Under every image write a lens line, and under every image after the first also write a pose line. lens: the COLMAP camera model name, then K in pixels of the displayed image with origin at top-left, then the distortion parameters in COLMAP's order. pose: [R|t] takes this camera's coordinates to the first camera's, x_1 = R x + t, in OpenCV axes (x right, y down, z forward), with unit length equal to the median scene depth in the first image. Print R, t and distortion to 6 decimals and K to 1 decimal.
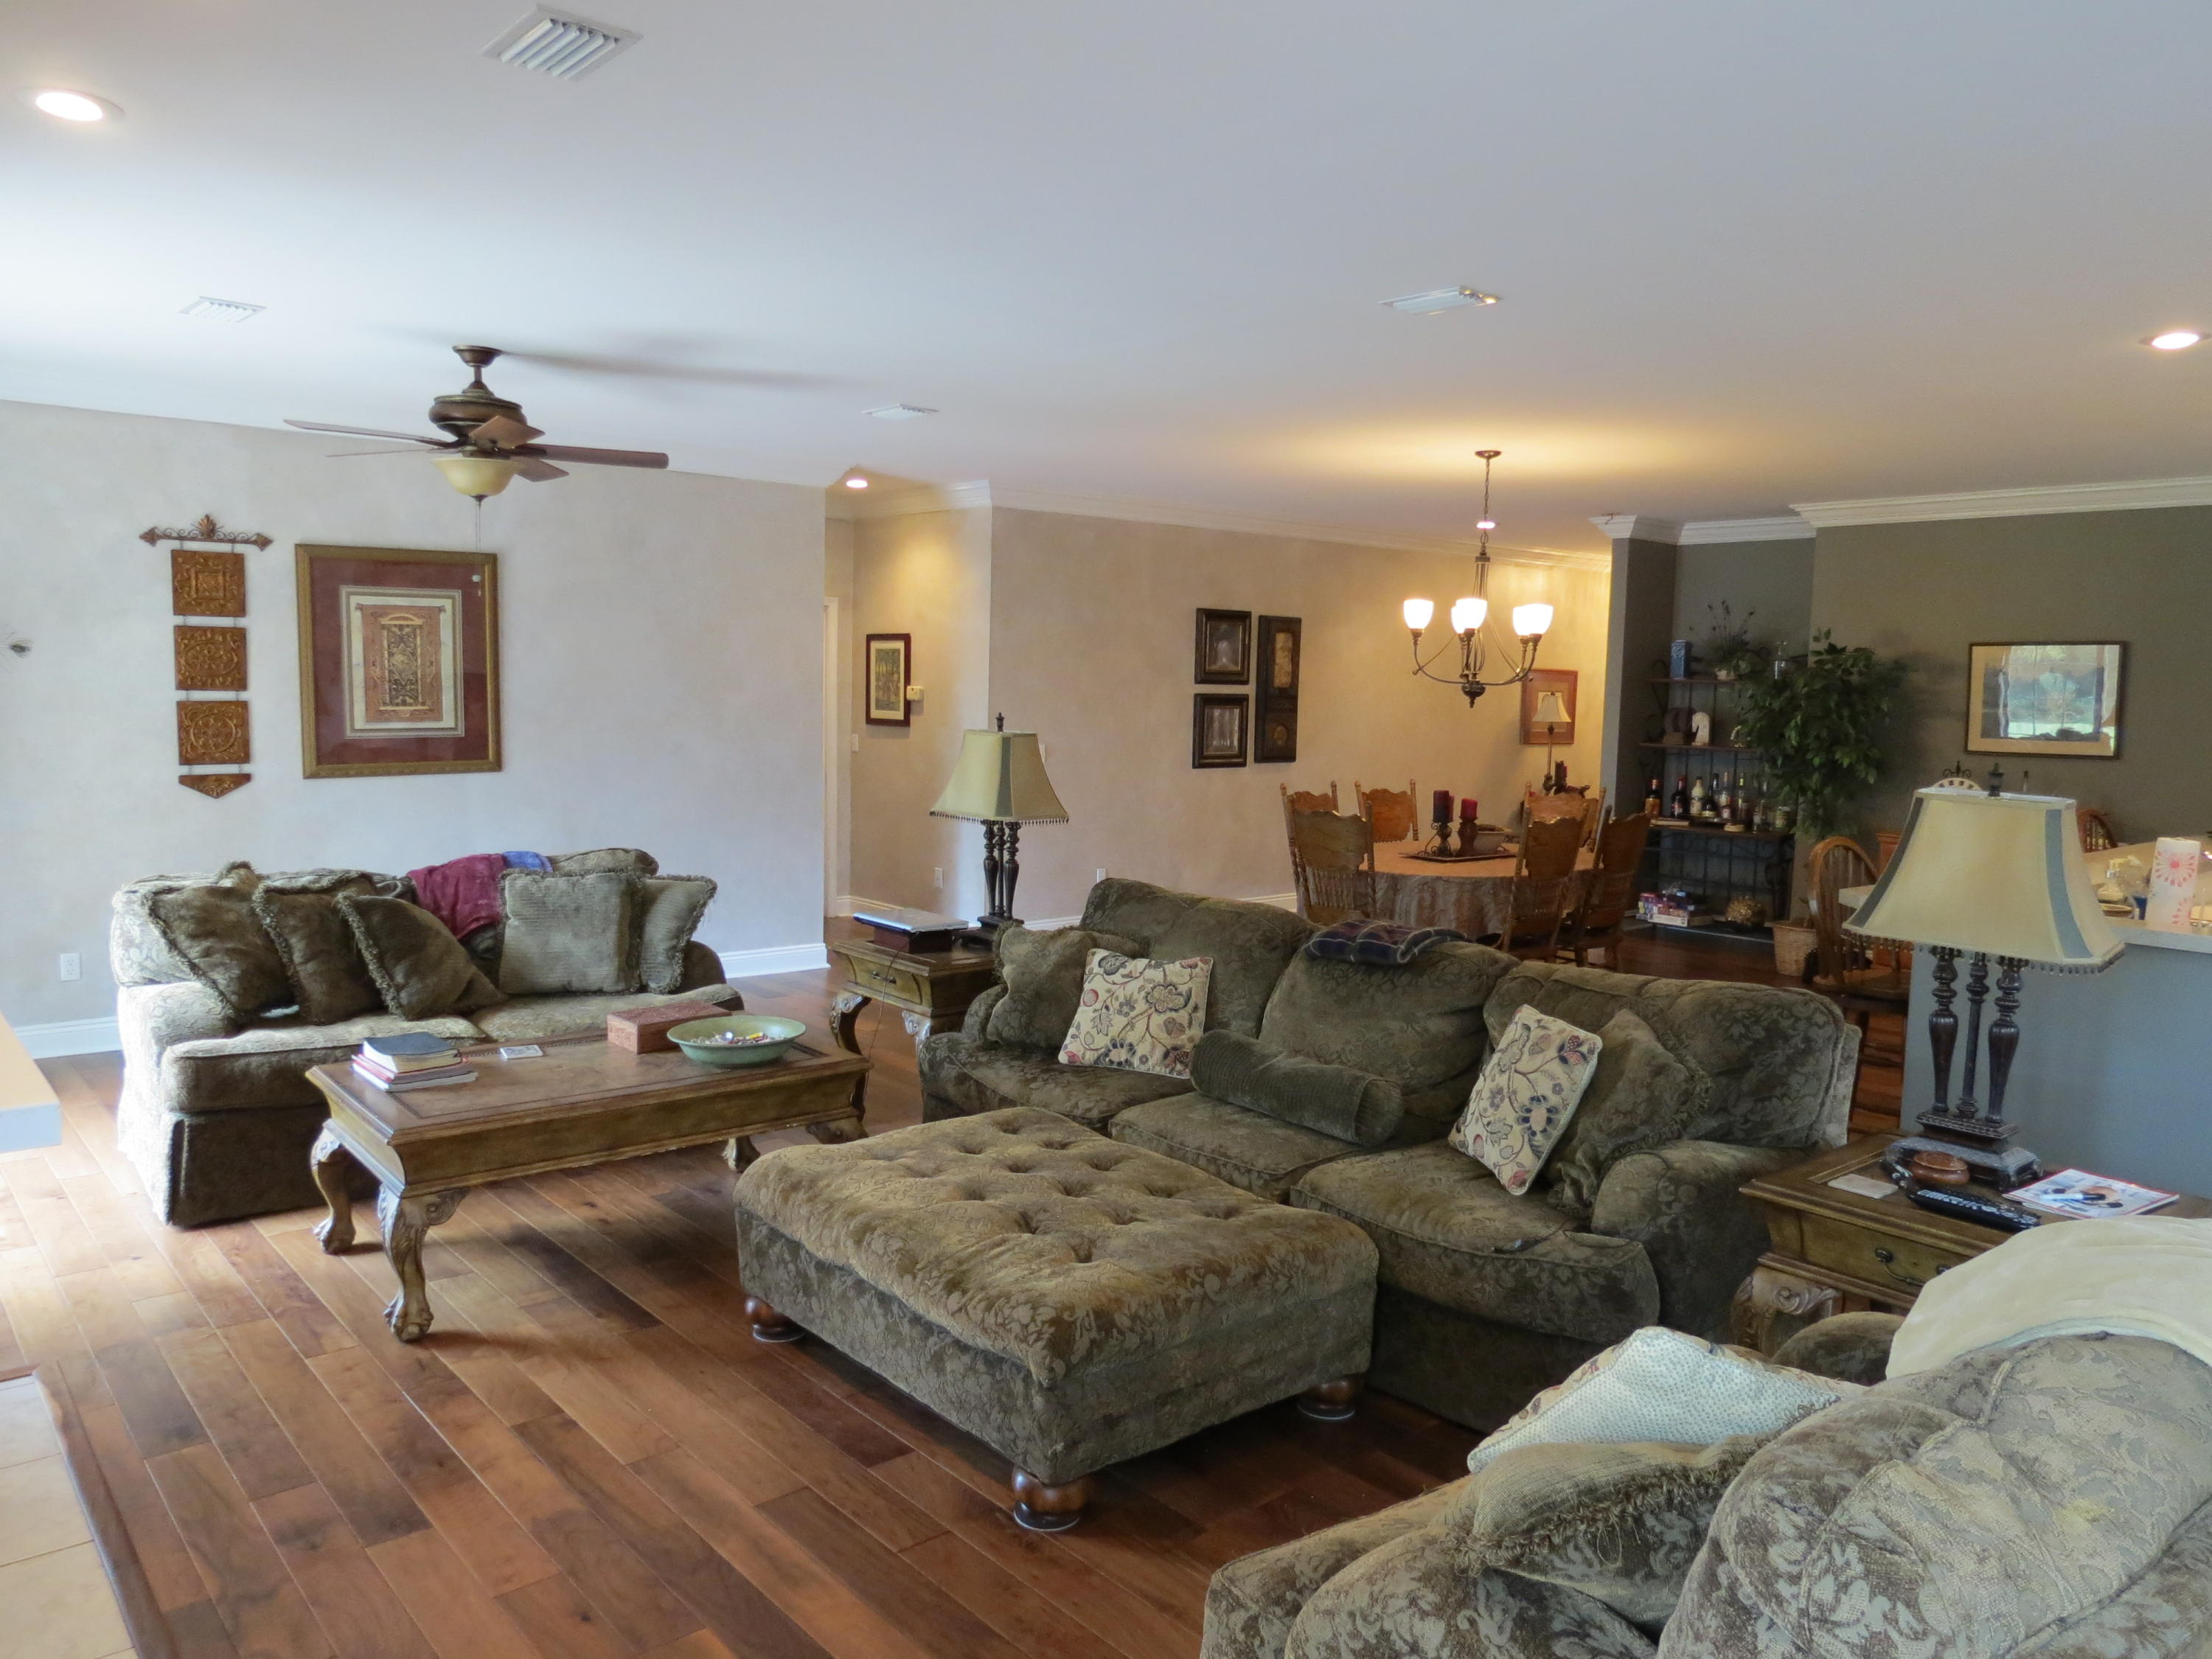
lens RADIAL K [[1569.4, 0, 1106.5], [0, 1569.4, 840.2], [0, 0, 1]] dist [-0.037174, 0.013046]
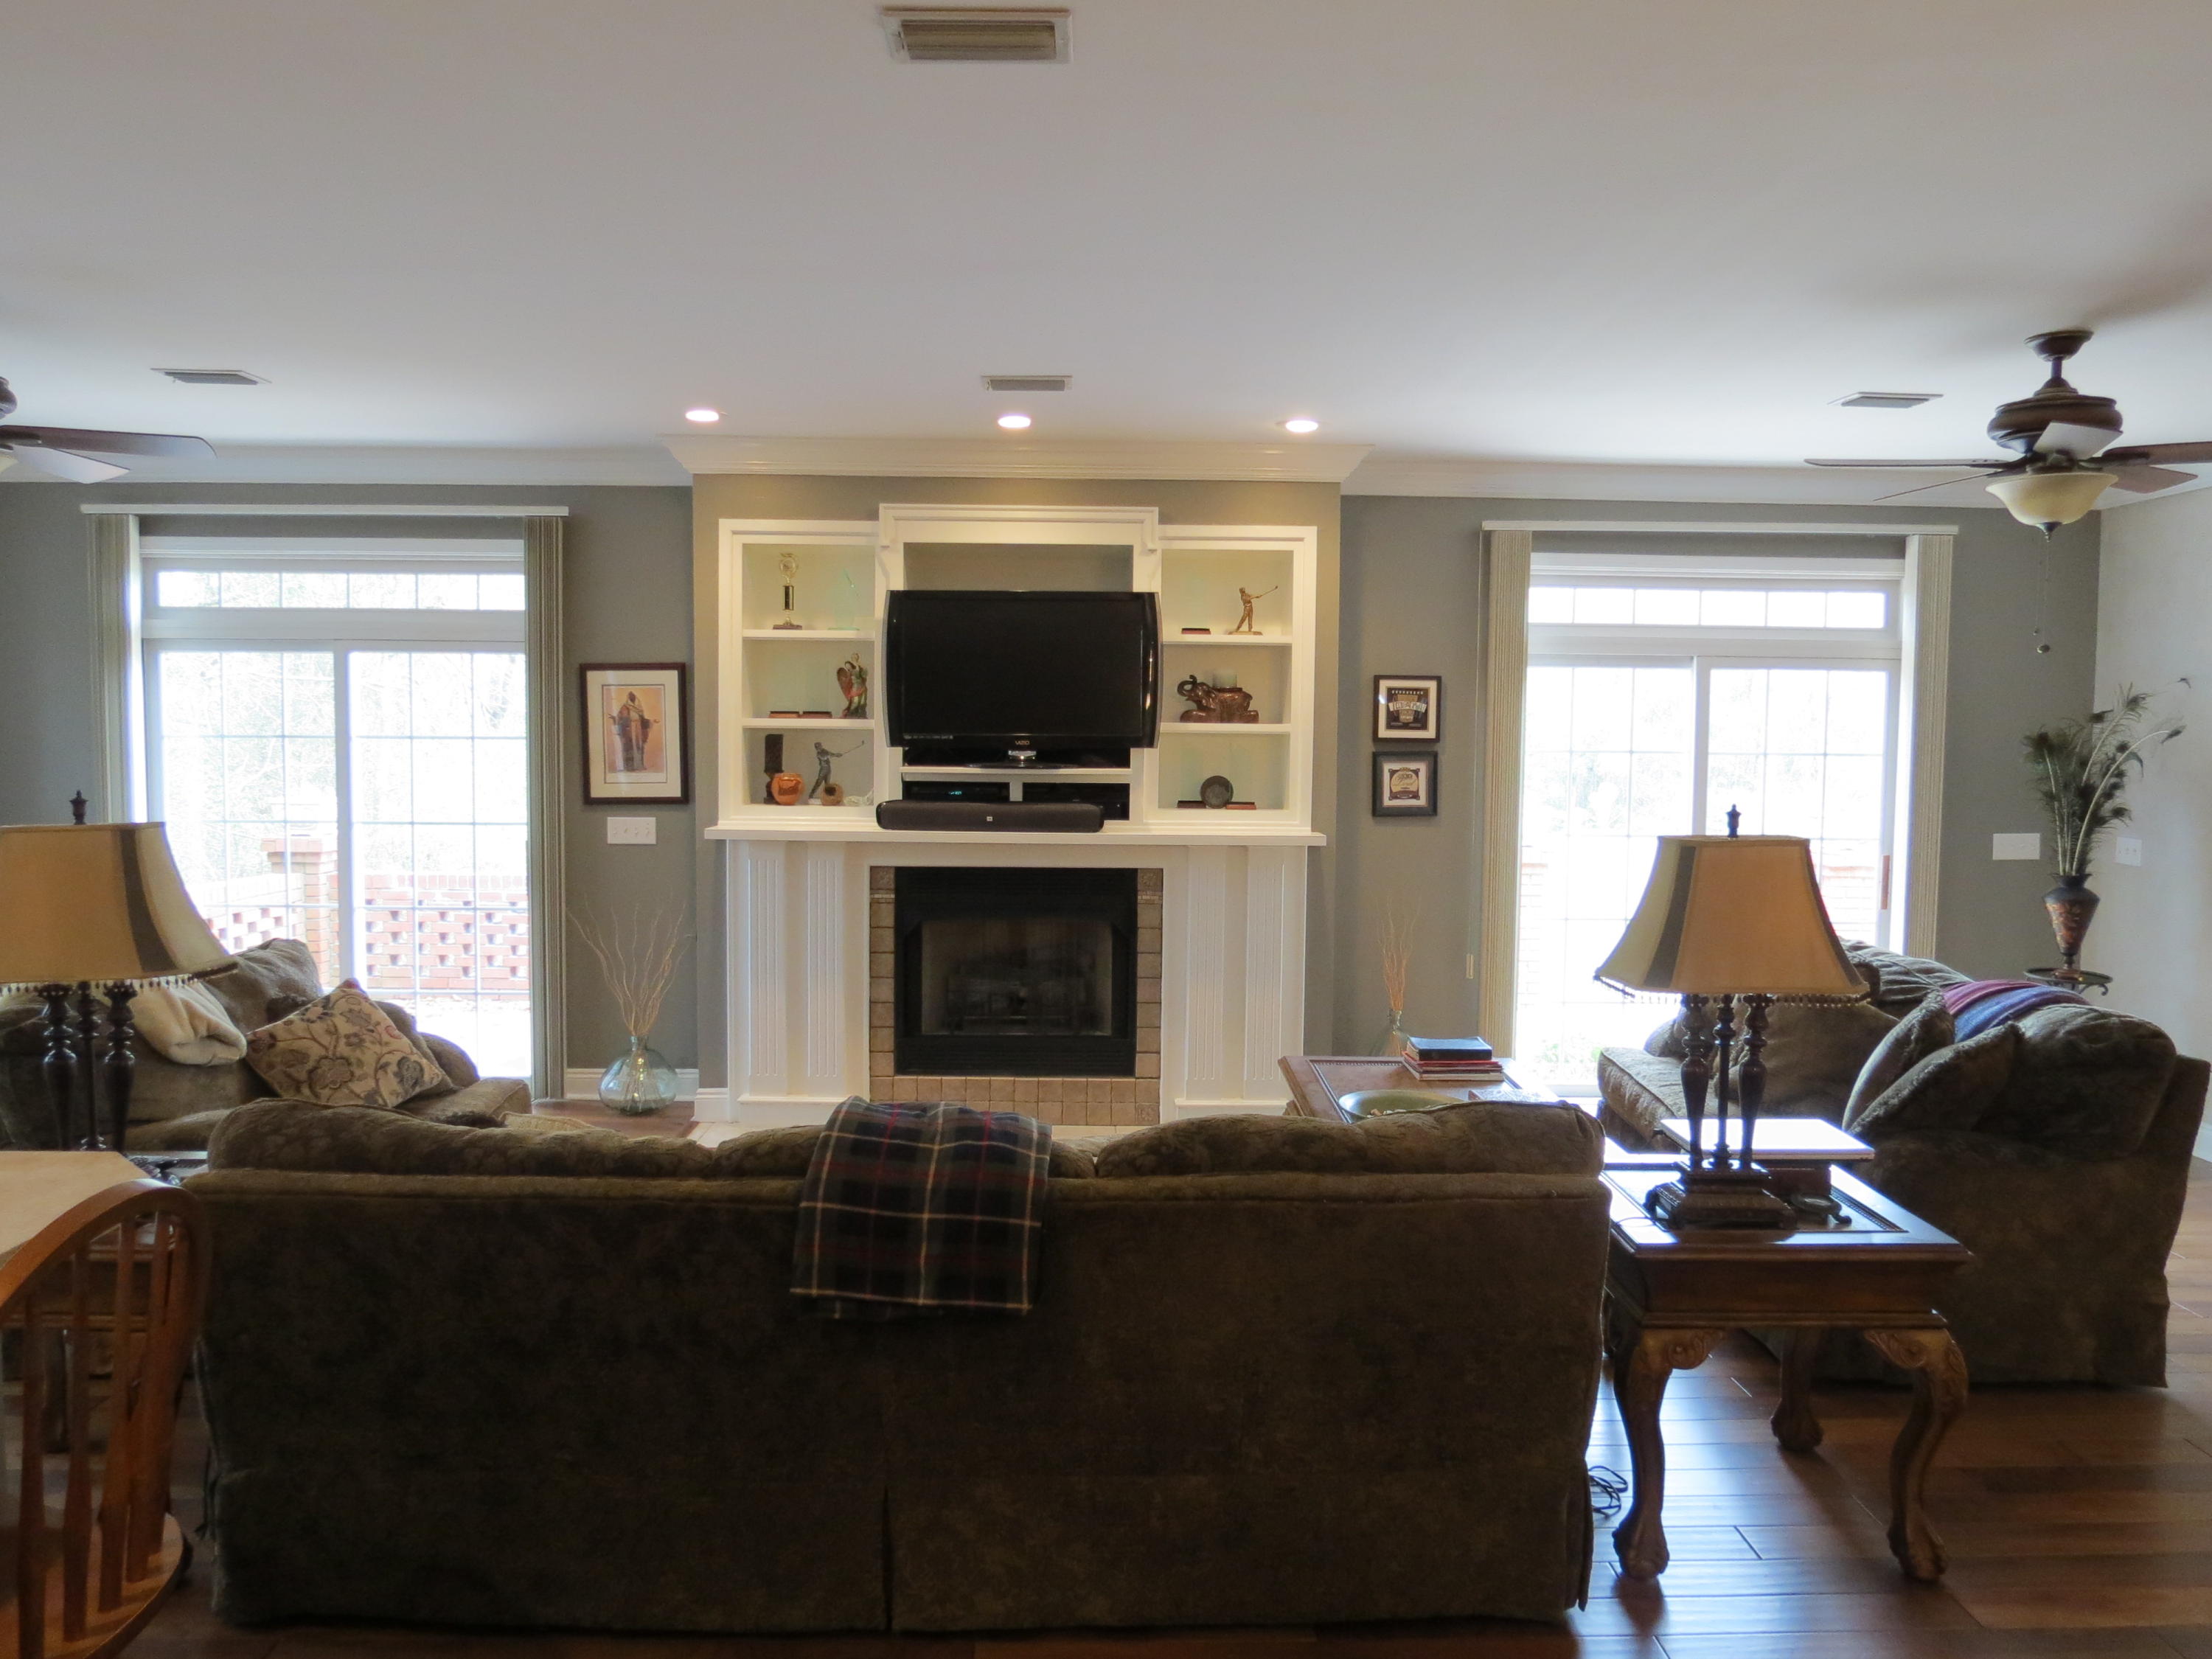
lens RADIAL K [[1569.4, 0, 1109.0], [0, 1569.4, 826.8], [0, 0, 1]] dist [-0.037174, 0.013046]
pose [[-0.637790, 0.019439, -0.769965, 0.387757], [-0.105897, 0.987974, 0.112661, -0.084843], [0.762896, 0.153391, -0.628062, 0.901472]]
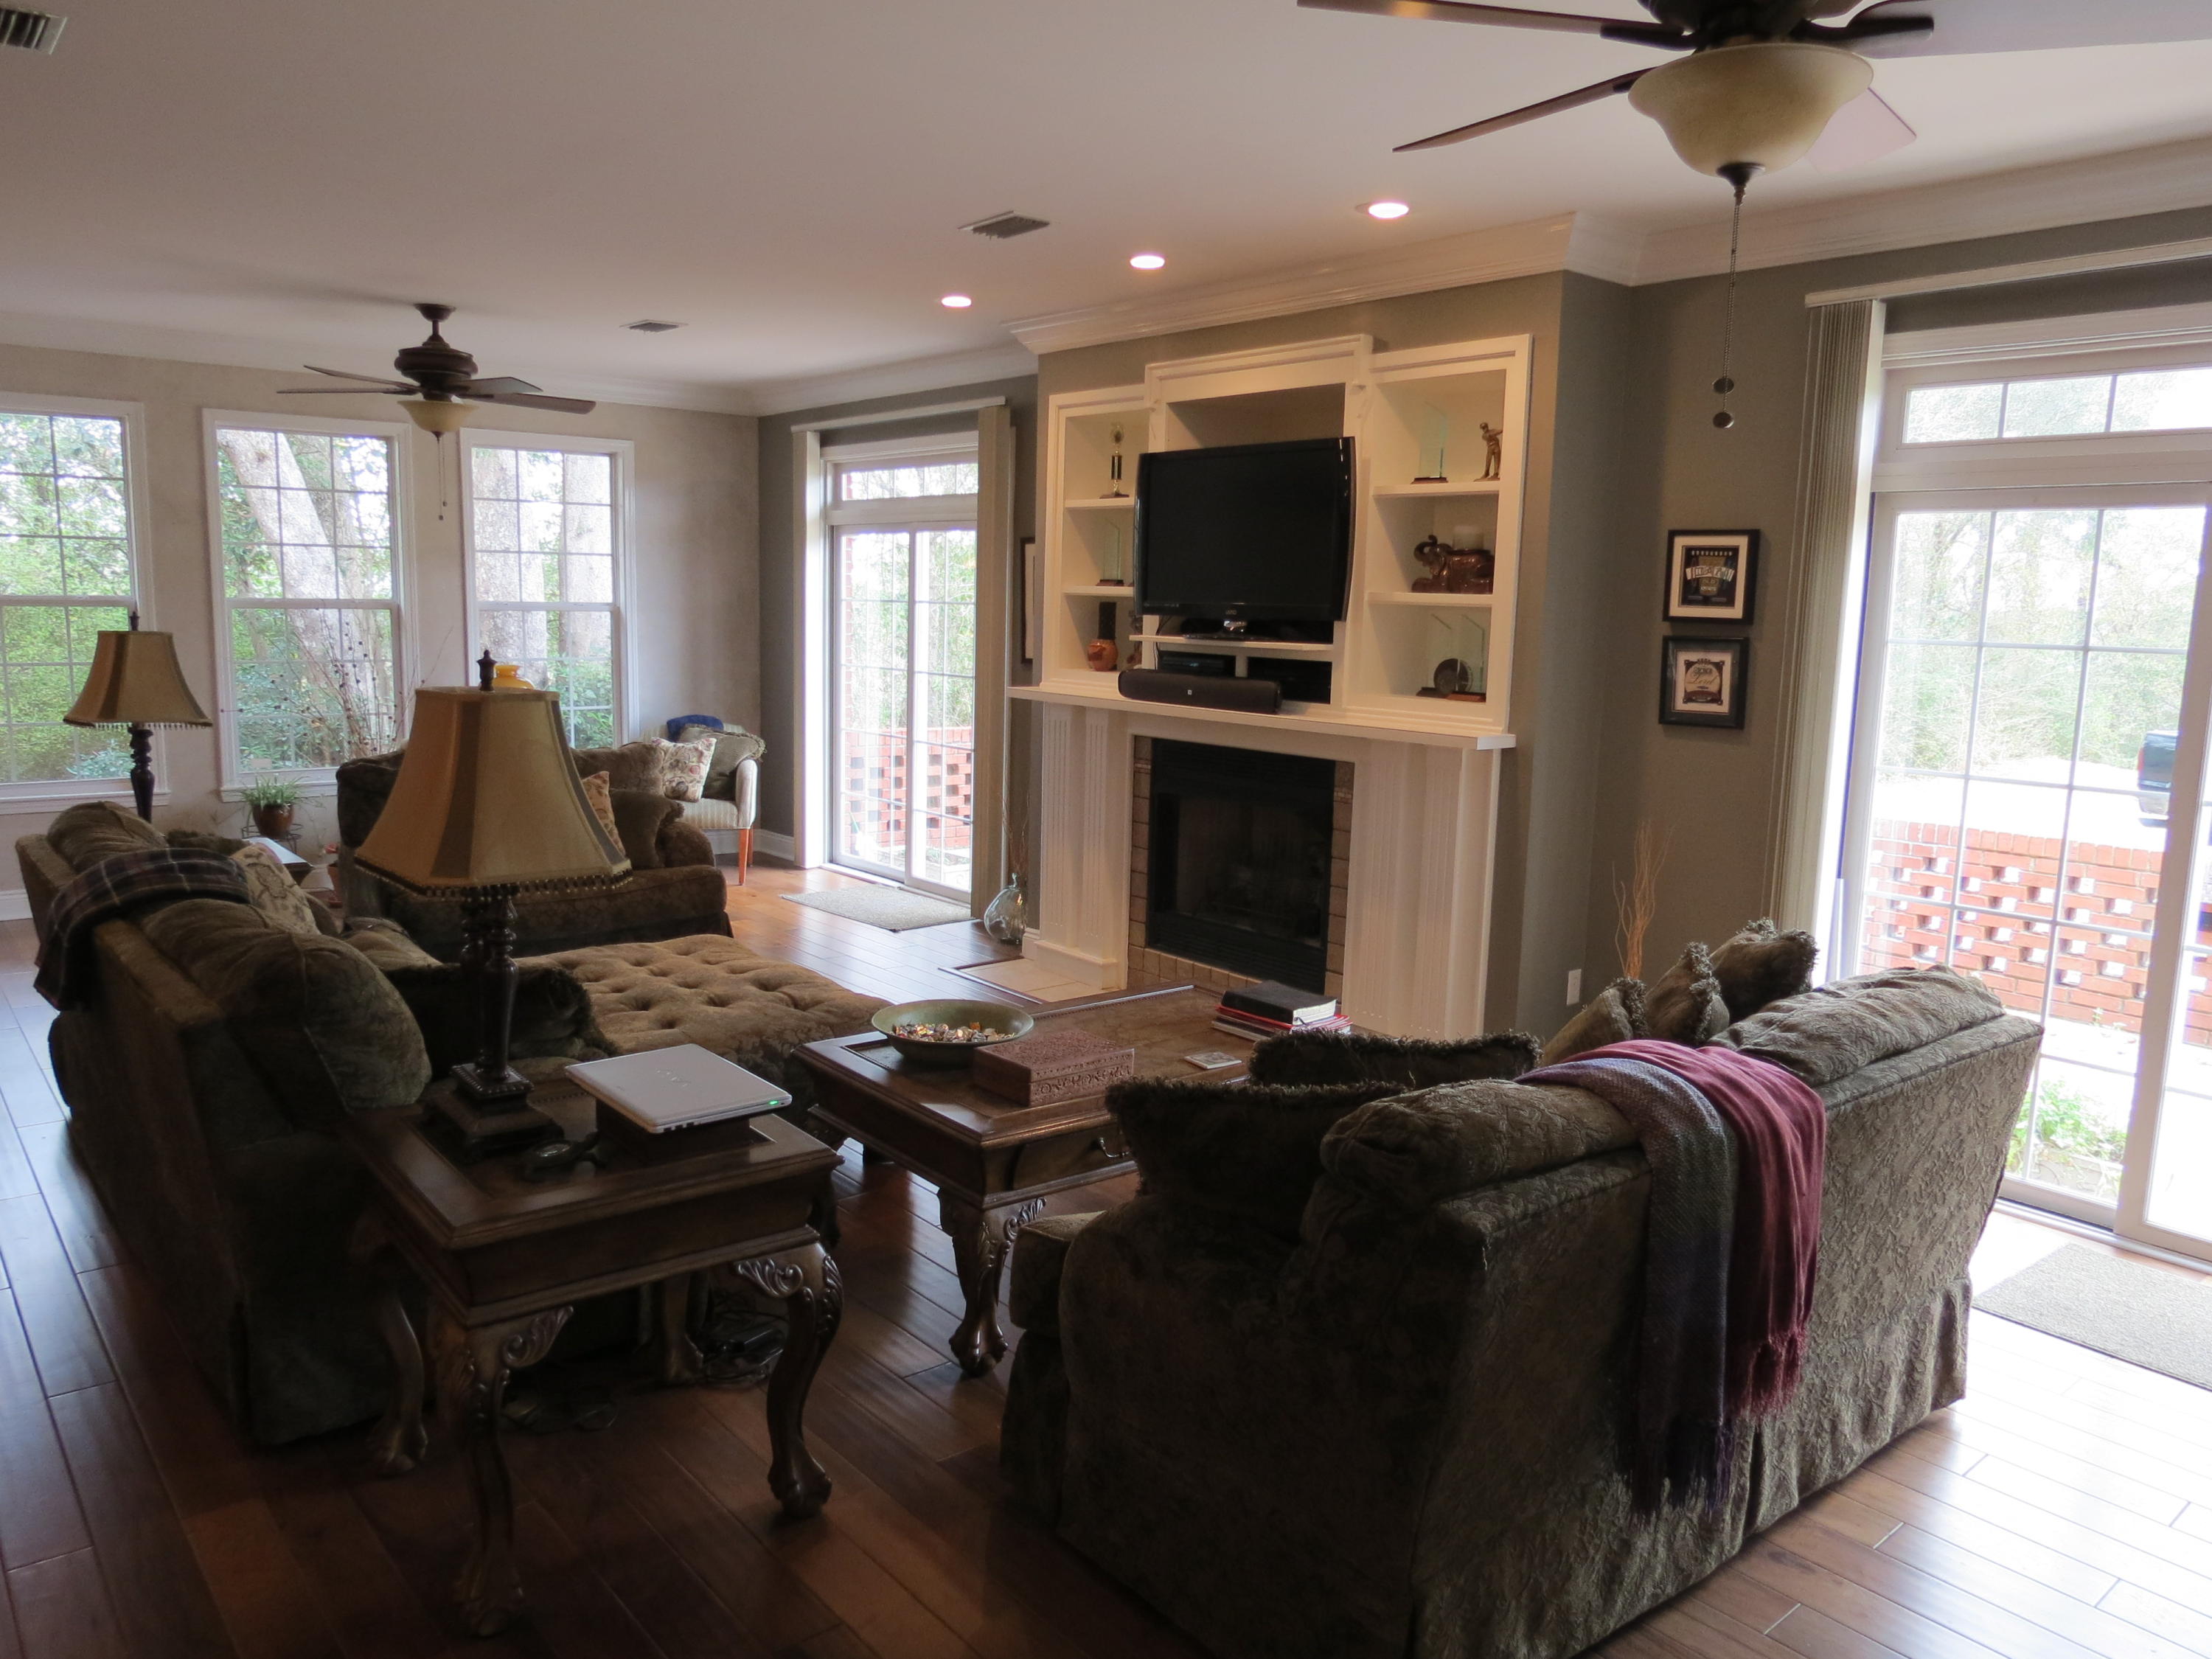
lens RADIAL K [[1569.4, 0, 1089.6], [0, 1569.4, 838.9], [0, 0, 1]] dist [-0.037174, 0.013046]
pose [[-0.998576, -0.051877, 0.012468, -0.196787], [-0.046986, 0.965757, 0.255157, -0.117075], [-0.025277, 0.254208, -0.966819, 1.118150]]
